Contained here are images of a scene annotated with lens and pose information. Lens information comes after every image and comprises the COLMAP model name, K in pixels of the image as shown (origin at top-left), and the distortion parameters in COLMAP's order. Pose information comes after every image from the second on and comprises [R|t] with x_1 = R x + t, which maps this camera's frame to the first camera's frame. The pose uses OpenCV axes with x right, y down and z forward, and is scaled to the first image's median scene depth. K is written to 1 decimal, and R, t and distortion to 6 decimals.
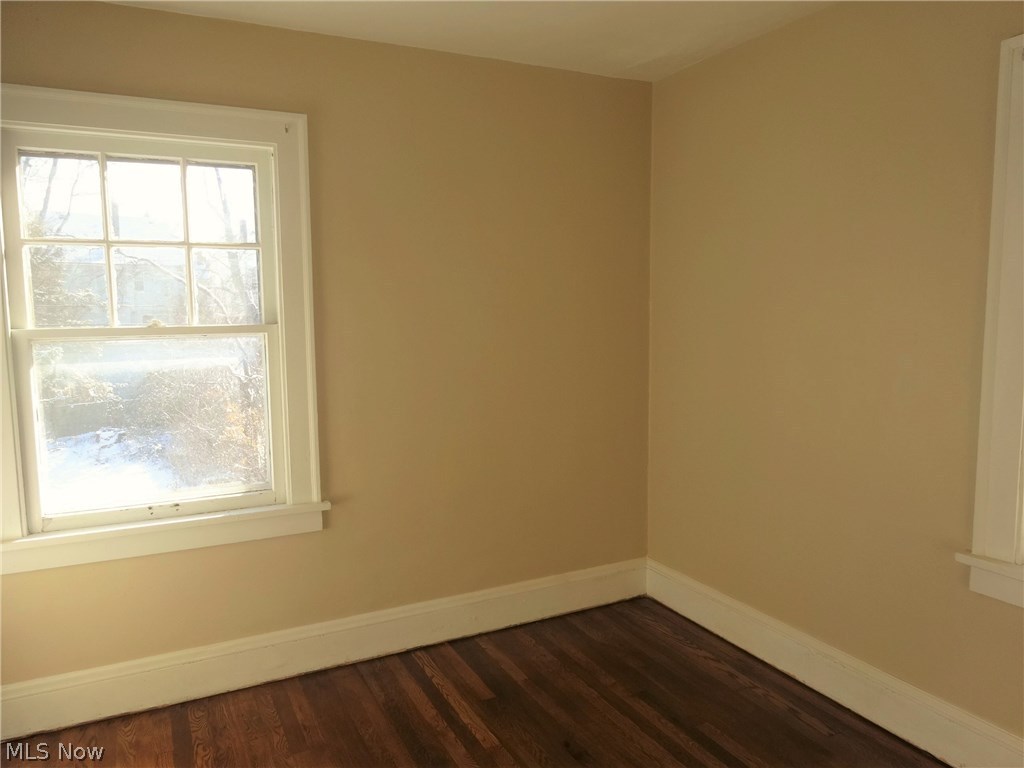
lens RADIAL K [[753.7, 0, 512.0], [0, 753.7, 384.0], [0, 0, 1]] dist [-0.001804, -0.002592]
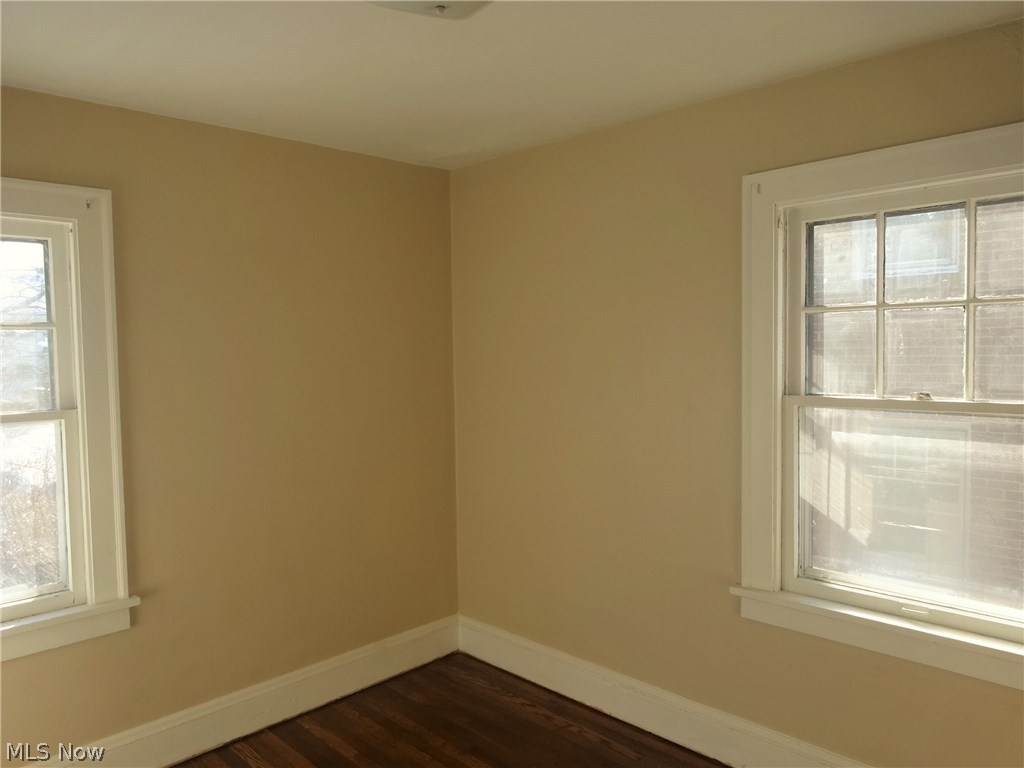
lens RADIAL K [[753.7, 0, 512.0], [0, 753.7, 384.0], [0, 0, 1]] dist [-0.001804, -0.002592]
pose [[0.951016, -0.022320, 0.308333, -0.083210], [0.040113, 0.997868, -0.051488, -0.040149], [-0.306527, 0.061334, 0.949884, -0.046202]]
